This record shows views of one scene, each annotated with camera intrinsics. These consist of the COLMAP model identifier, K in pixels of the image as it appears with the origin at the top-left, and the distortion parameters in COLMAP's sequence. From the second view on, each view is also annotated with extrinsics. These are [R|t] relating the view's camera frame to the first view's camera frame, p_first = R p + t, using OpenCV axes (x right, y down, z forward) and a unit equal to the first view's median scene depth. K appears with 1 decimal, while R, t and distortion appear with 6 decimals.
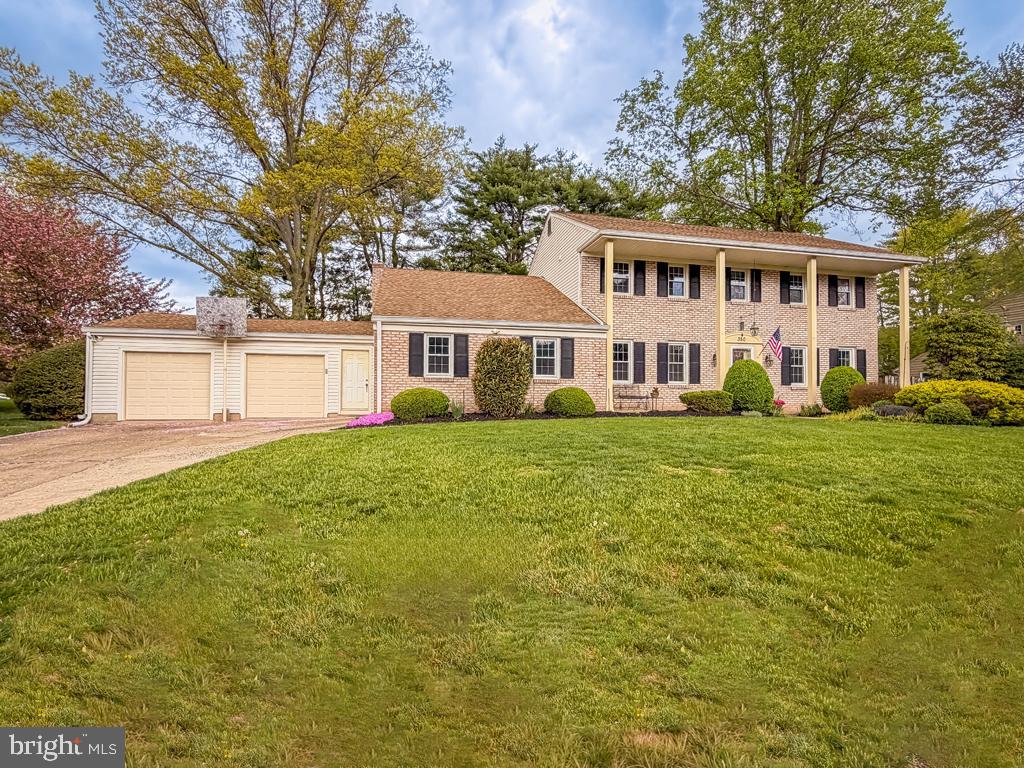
lens RADIAL K [[535.8, 0, 512.0], [0, 535.8, 384.0], [0, 0, 1]] dist [-0.000118, -0.000034]
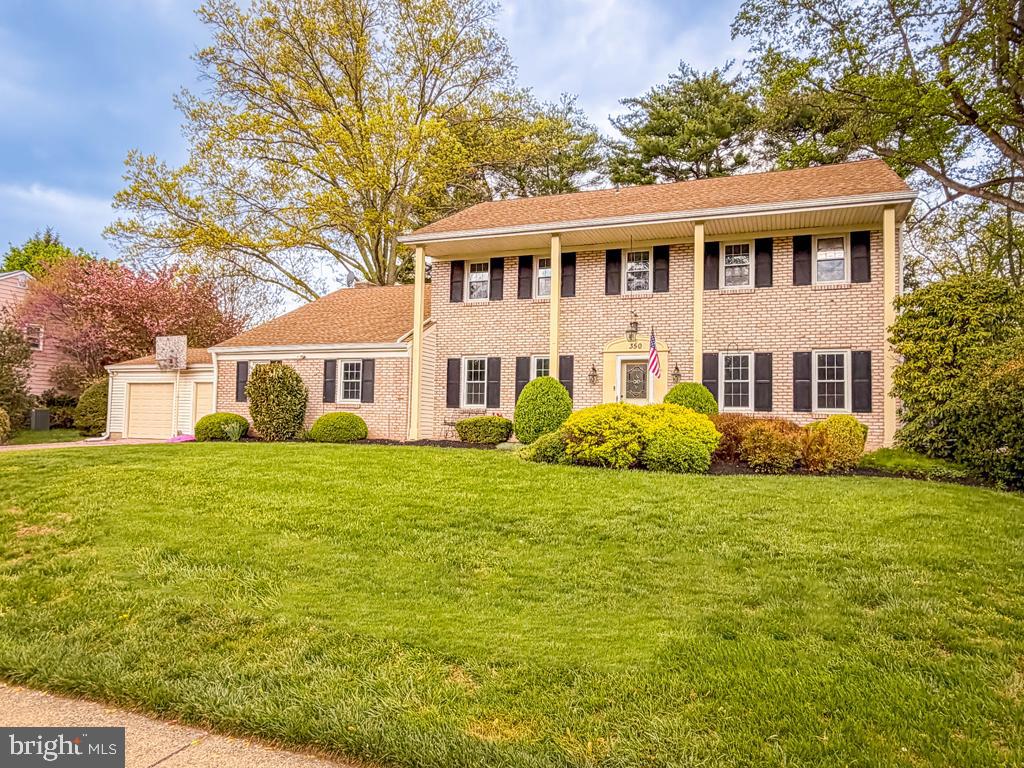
lens RADIAL K [[686.7, 0, 512.0], [0, 686.7, 384.0], [0, 0, 1]] dist [-0.066665, 0.000060]
pose [[0.812817, -0.028771, -0.581808, 0.836573], [-0.003015, 0.998558, -0.053591, 0.017588], [0.582511, 0.045313, 0.811559, 0.166653]]
